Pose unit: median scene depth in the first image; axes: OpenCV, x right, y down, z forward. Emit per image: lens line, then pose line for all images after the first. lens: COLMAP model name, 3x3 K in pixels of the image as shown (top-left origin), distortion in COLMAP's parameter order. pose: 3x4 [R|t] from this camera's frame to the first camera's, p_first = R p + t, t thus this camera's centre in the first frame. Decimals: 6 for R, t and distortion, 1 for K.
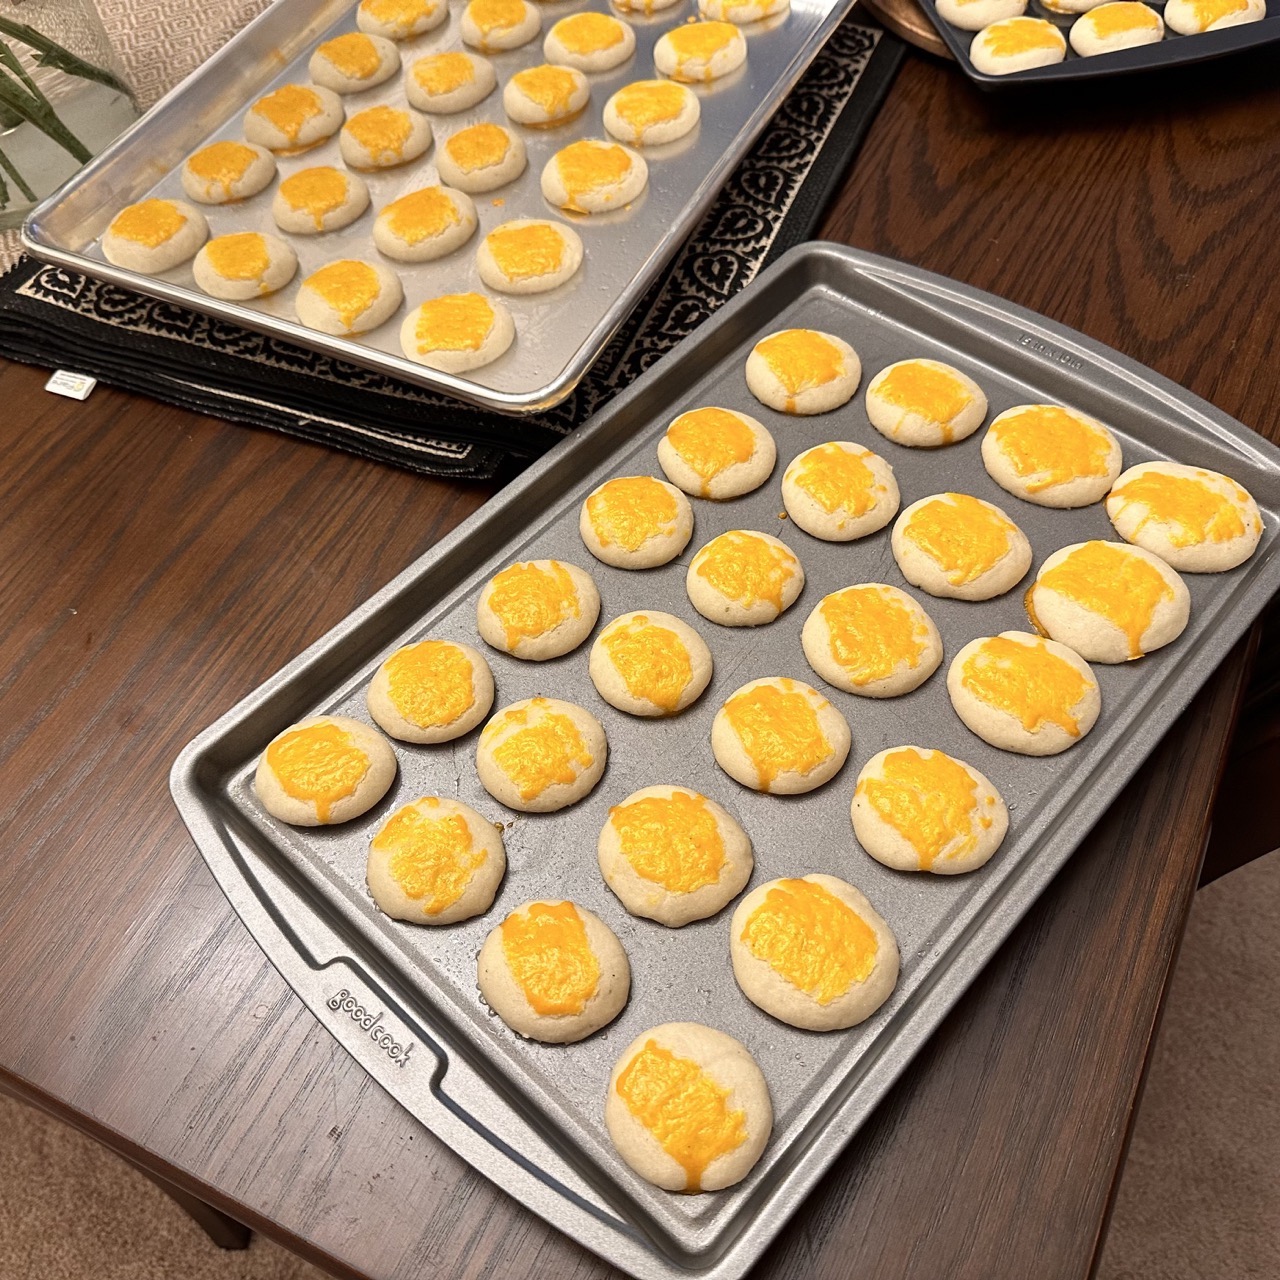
lens RADIAL K [[1175.3, 0, 640.0], [0, 1175.3, 640.0], [0, 0, 1]] dist [0.158338, -0.328462]
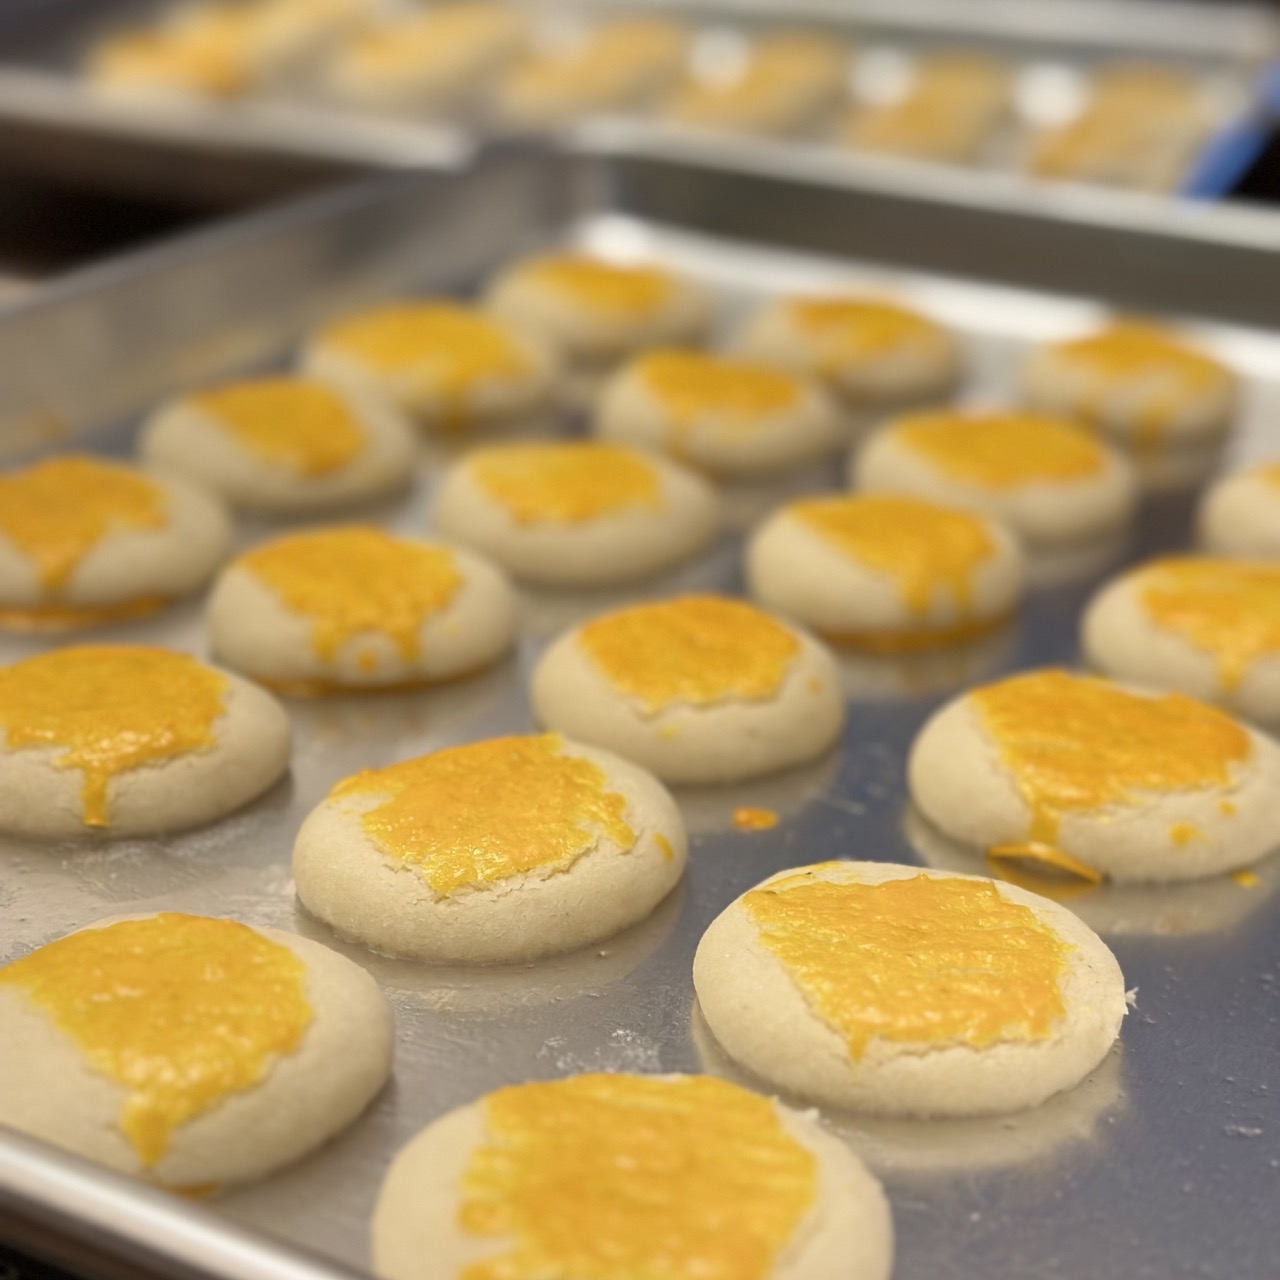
lens RADIAL K [[2375.5, 0, 640.0], [0, 2375.5, 640.0], [0, 0, 1]] dist [0.212713, -0.236602]
pose [[0.992960, 0.118439, -0.001261, -0.176912], [-0.100728, 0.838774, -0.535081, -0.121110], [-0.062317, 0.531441, 0.844800, 0.608682]]
